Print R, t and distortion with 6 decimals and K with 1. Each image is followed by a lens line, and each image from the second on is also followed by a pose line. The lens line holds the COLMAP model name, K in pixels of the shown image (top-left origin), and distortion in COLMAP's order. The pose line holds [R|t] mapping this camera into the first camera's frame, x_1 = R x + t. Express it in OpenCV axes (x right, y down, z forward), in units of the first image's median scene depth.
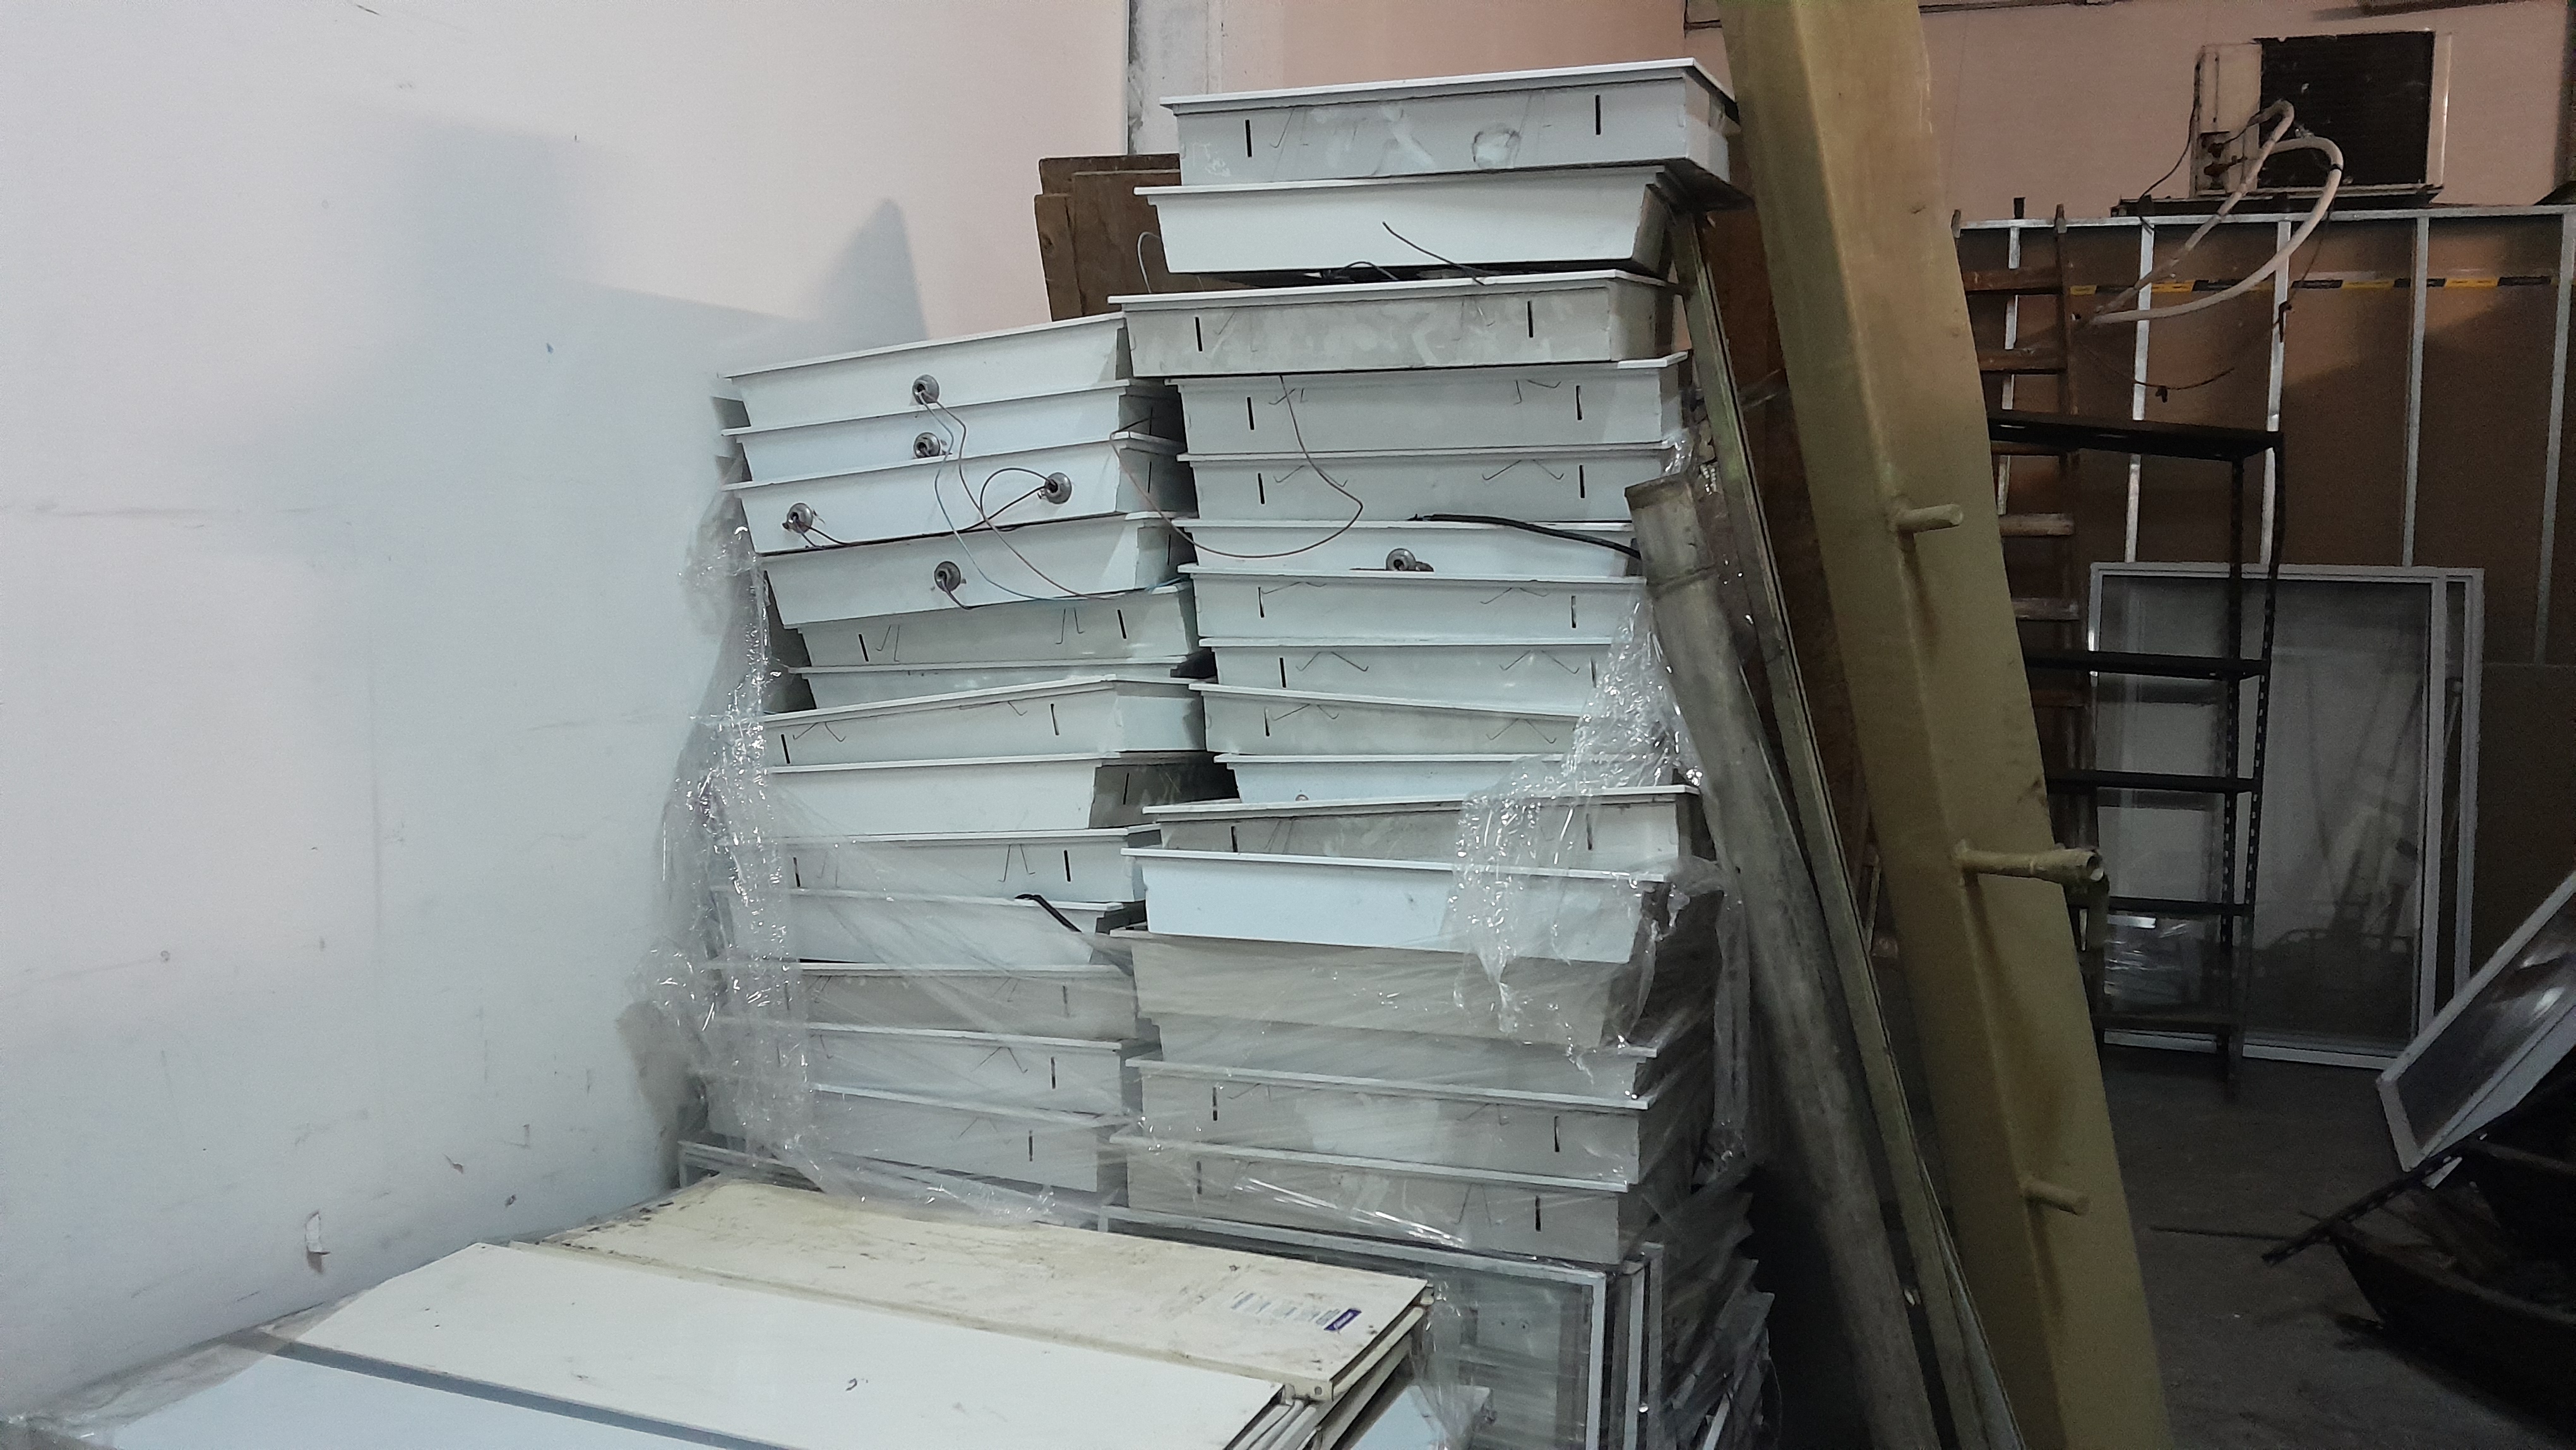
lens RADIAL K [[1905.5, 0, 1276.7], [0, 1905.5, 732.0], [0, 0, 1]] dist [-0.003204, -0.054067]
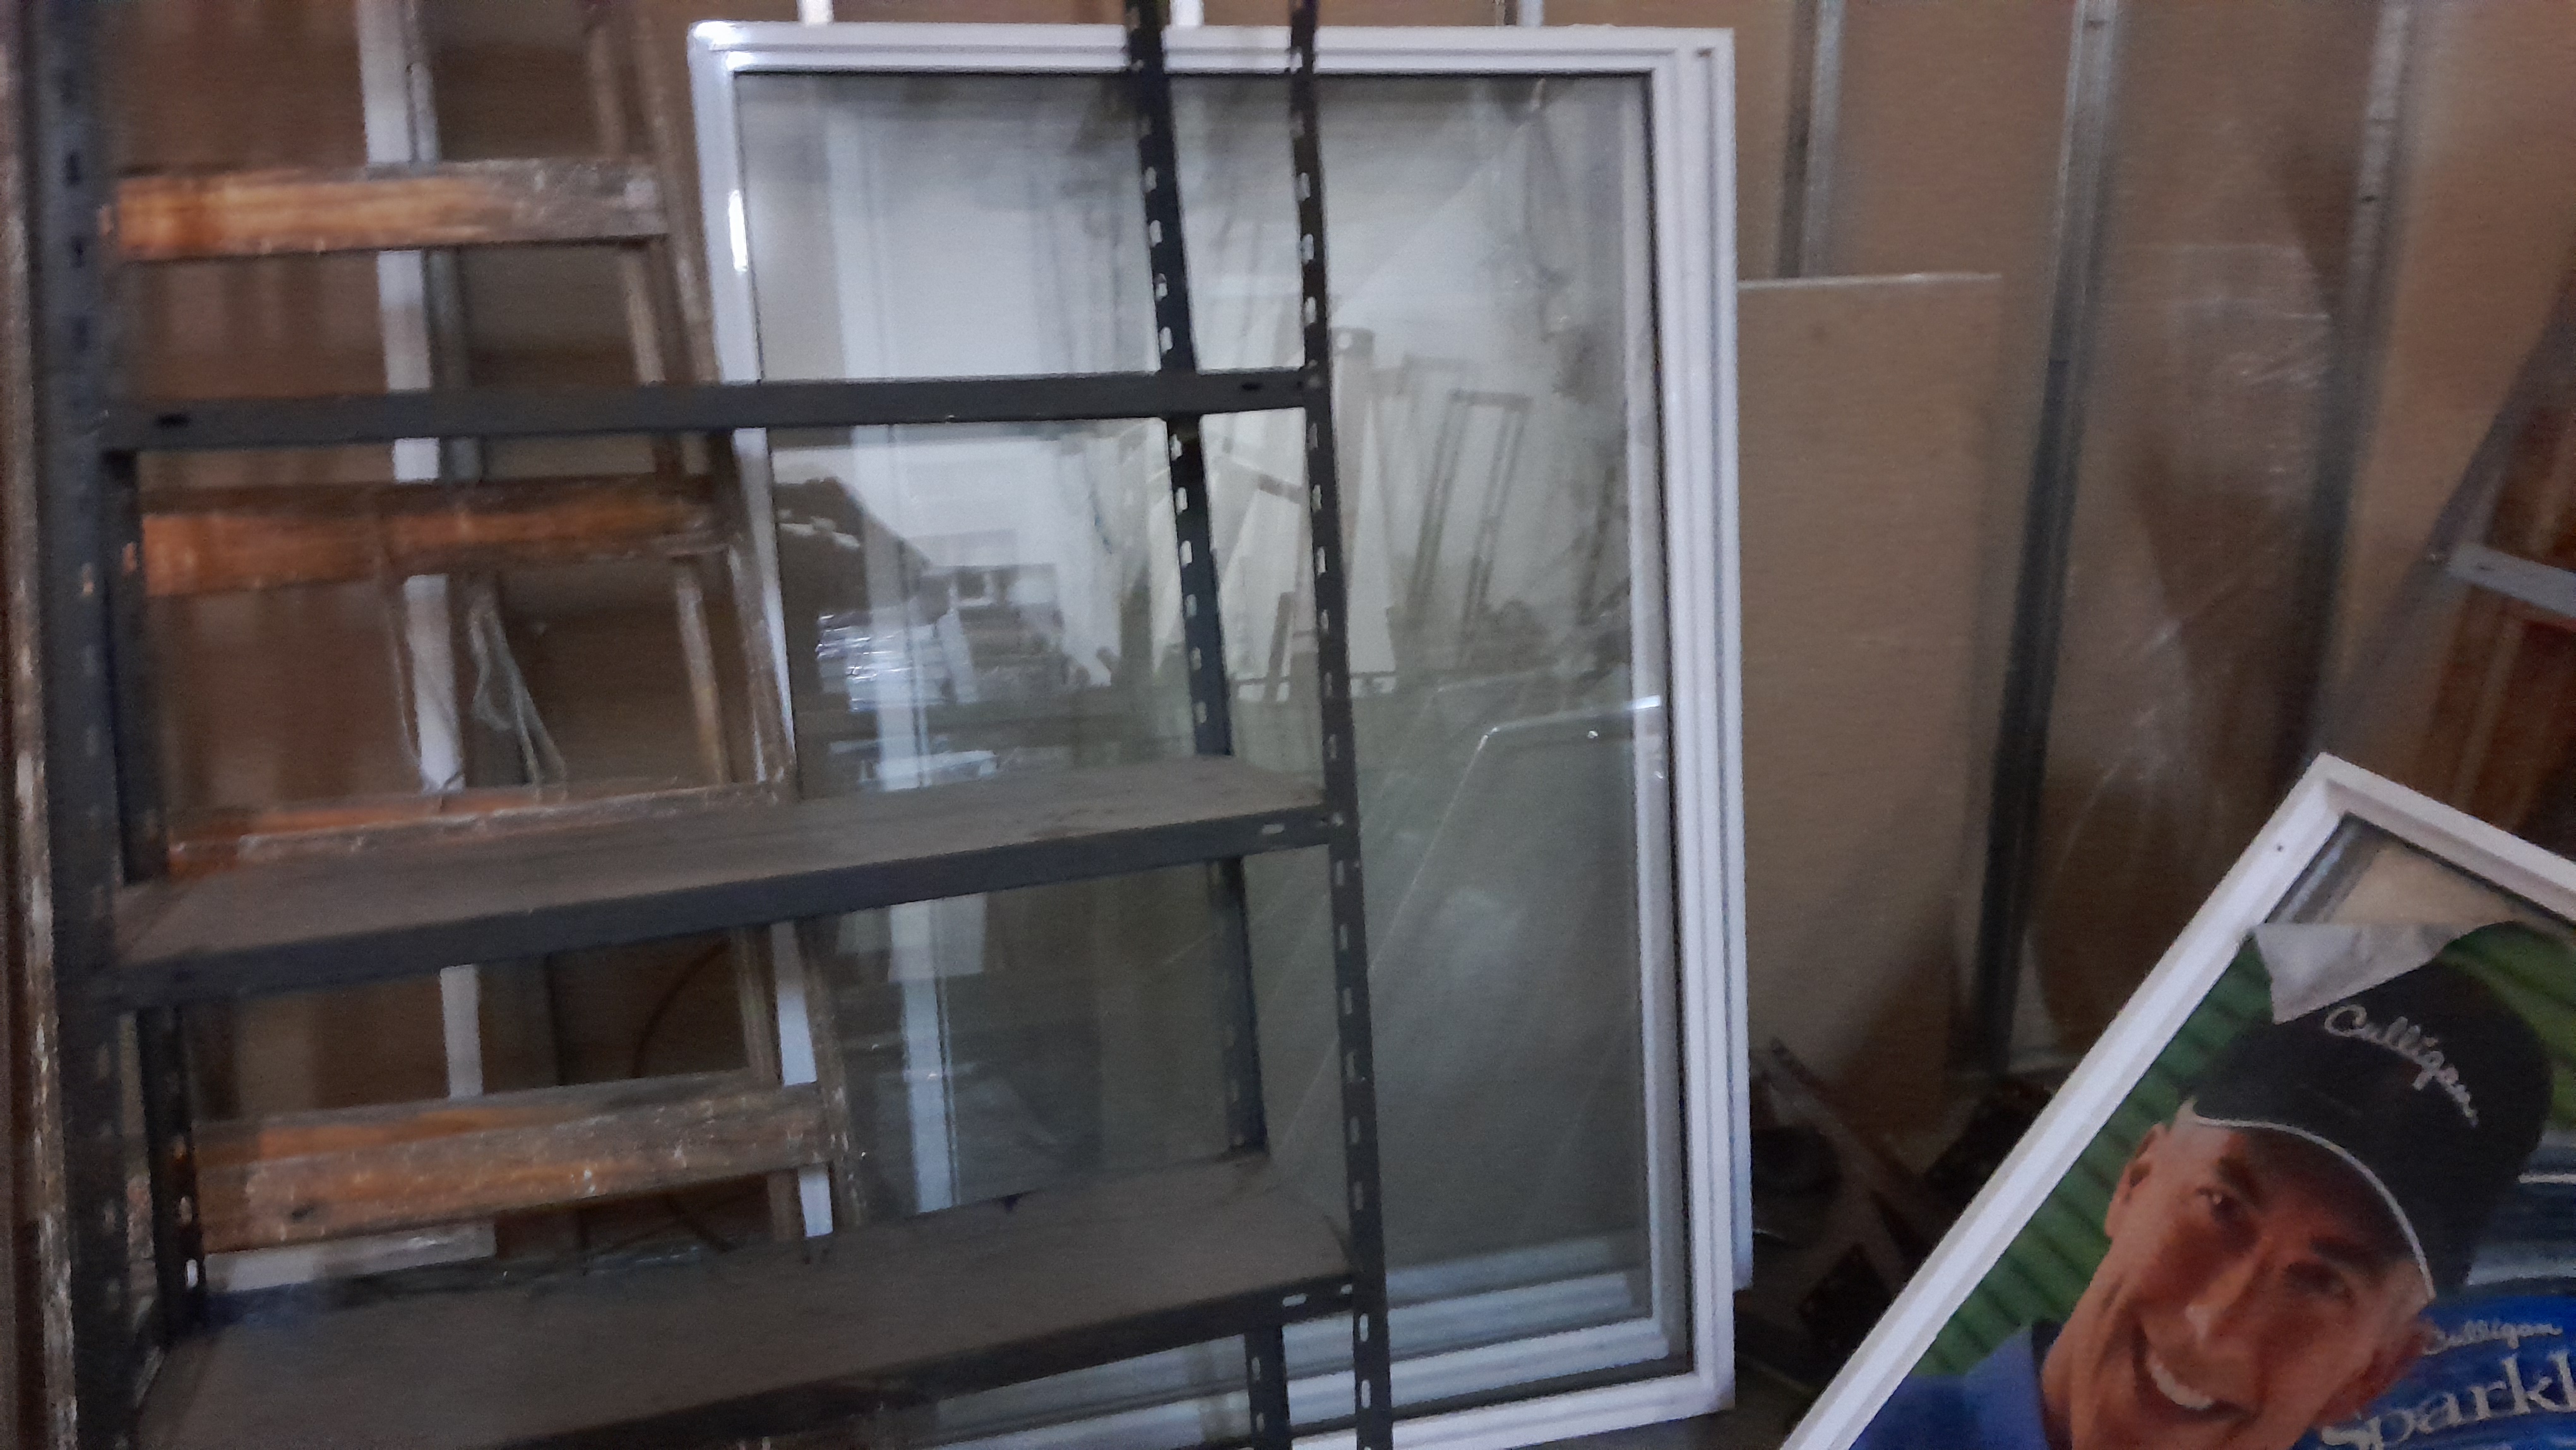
lens RADIAL K [[1988.9, 0, 1277.2], [0, 1988.9, 703.9], [0, 0, 1]] dist [0.070480, -0.140947]
pose [[0.798708, -0.191775, 0.570341, 0.317449], [0.066327, 0.970135, 0.233321, -0.055434], [-0.598053, -0.148526, 0.787574, 0.719022]]
